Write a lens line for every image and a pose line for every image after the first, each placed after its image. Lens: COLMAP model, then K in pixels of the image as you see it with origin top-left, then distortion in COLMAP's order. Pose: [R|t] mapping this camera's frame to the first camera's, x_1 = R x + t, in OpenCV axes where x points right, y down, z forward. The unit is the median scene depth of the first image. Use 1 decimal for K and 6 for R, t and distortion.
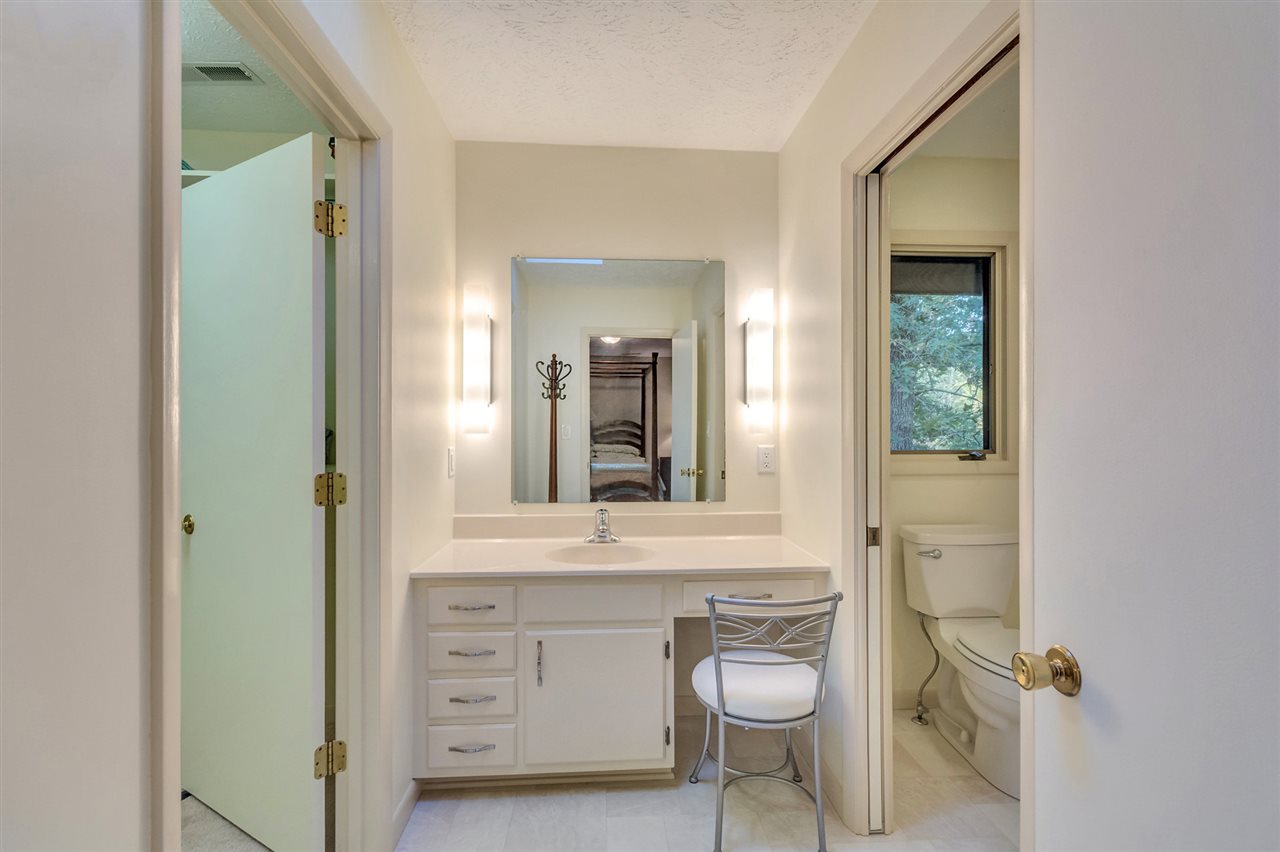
lens RADIAL K [[598.1, 0, 642.8], [0, 598.1, 419.3], [0, 0, 1]] dist [0.000701, 0.000099]
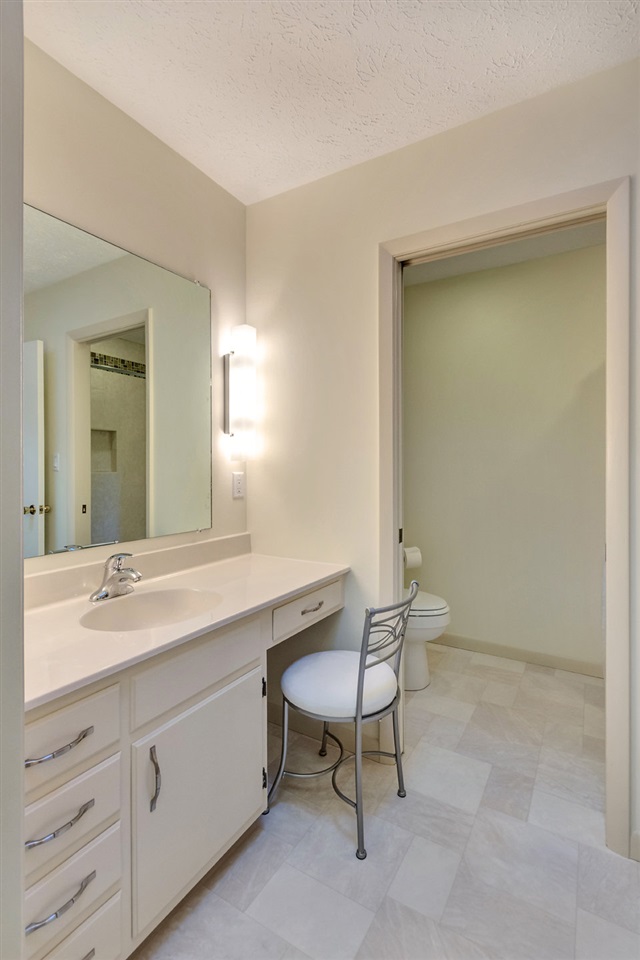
lens RADIAL K [[448.6, 0, 323.2], [0, 448.6, 467.9], [0, 0, 1]] dist [0.000701, 0.000099]
pose [[0.556413, 0.001558, 0.830904, -0.391823], [-0.009078, 0.999950, 0.004204, 0.031264], [-0.830856, -0.009882, 0.556399, 0.426522]]
